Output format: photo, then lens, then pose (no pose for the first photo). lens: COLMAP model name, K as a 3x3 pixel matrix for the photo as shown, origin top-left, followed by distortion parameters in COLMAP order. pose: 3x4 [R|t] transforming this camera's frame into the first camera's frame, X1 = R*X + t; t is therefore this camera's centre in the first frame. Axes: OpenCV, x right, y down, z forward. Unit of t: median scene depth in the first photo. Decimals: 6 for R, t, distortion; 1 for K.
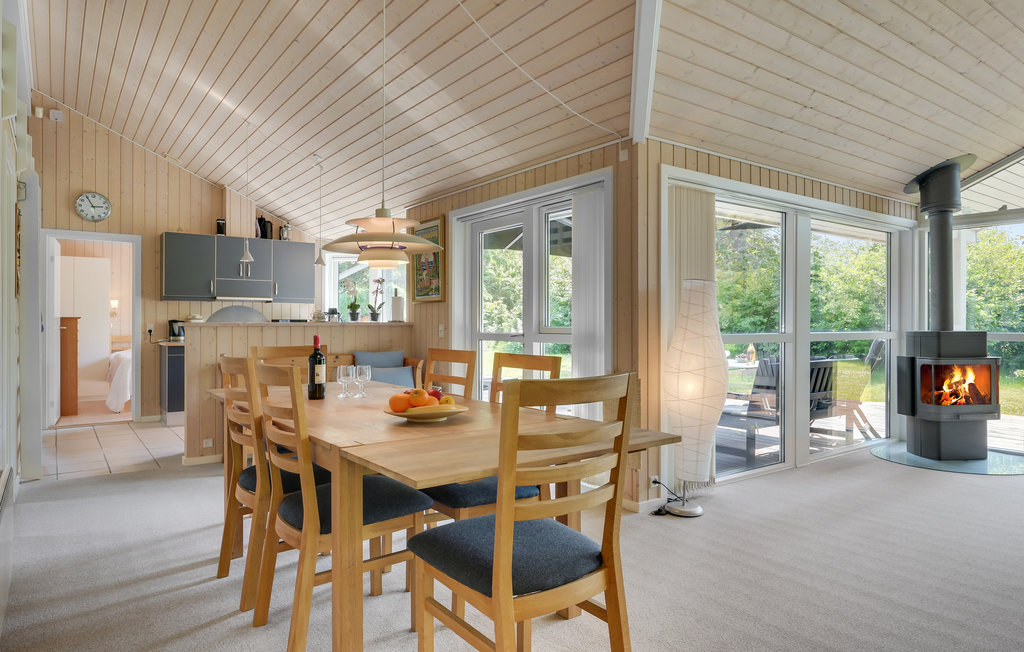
lens RADIAL K [[630.4, 0, 514.3], [0, 630.4, 321.2], [0, 0, 1]] dist [0.018971, -0.051233]
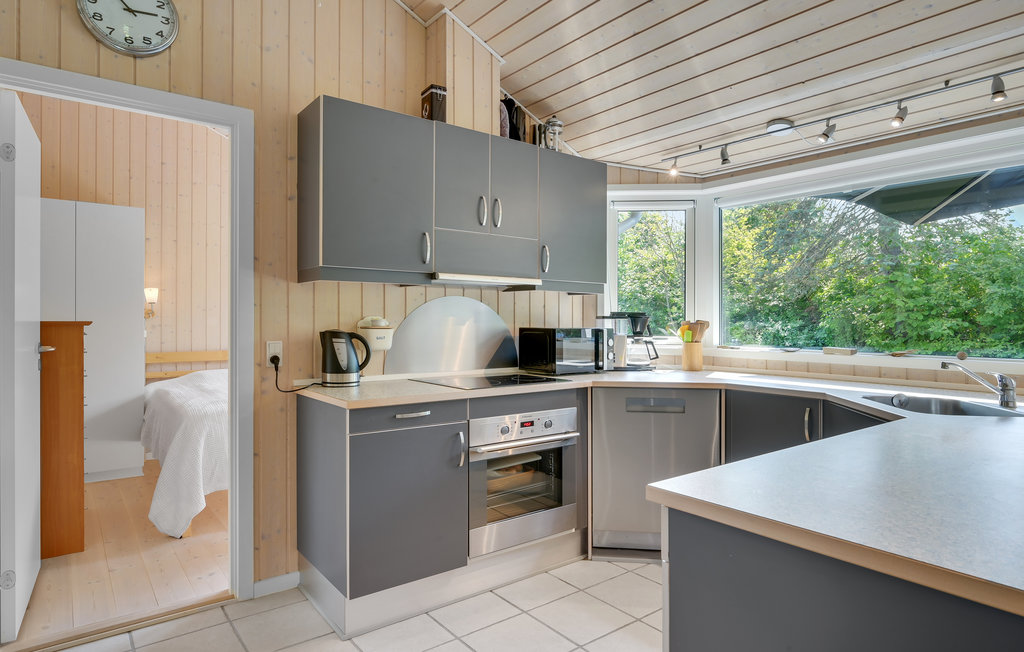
lens RADIAL K [[592.1, 0, 484.9], [0, 592.1, 325.9], [0, 0, 1]] dist [-0.003782, -0.000300]
pose [[0.999945, 0.005632, -0.008843, -0.448802], [-0.005542, 0.999932, 0.010246, -0.009346], [0.008900, -0.010197, 0.999908, 0.643135]]
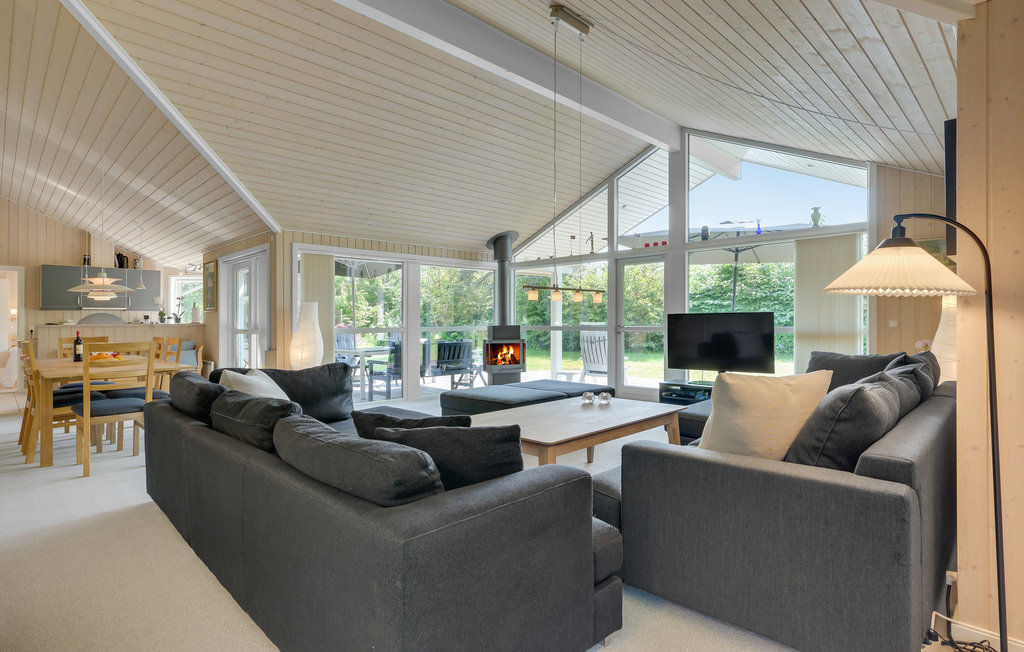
lens RADIAL K [[530.9, 0, 513.8], [0, 530.9, 315.6], [0, 0, 1]] dist [-0.002274, 0.000482]
pose [[0.989119, -0.006359, 0.146981, 0.363412], [0.007660, 0.999936, -0.008291, -0.001107], [-0.146919, 0.009326, 0.989105, -0.402510]]
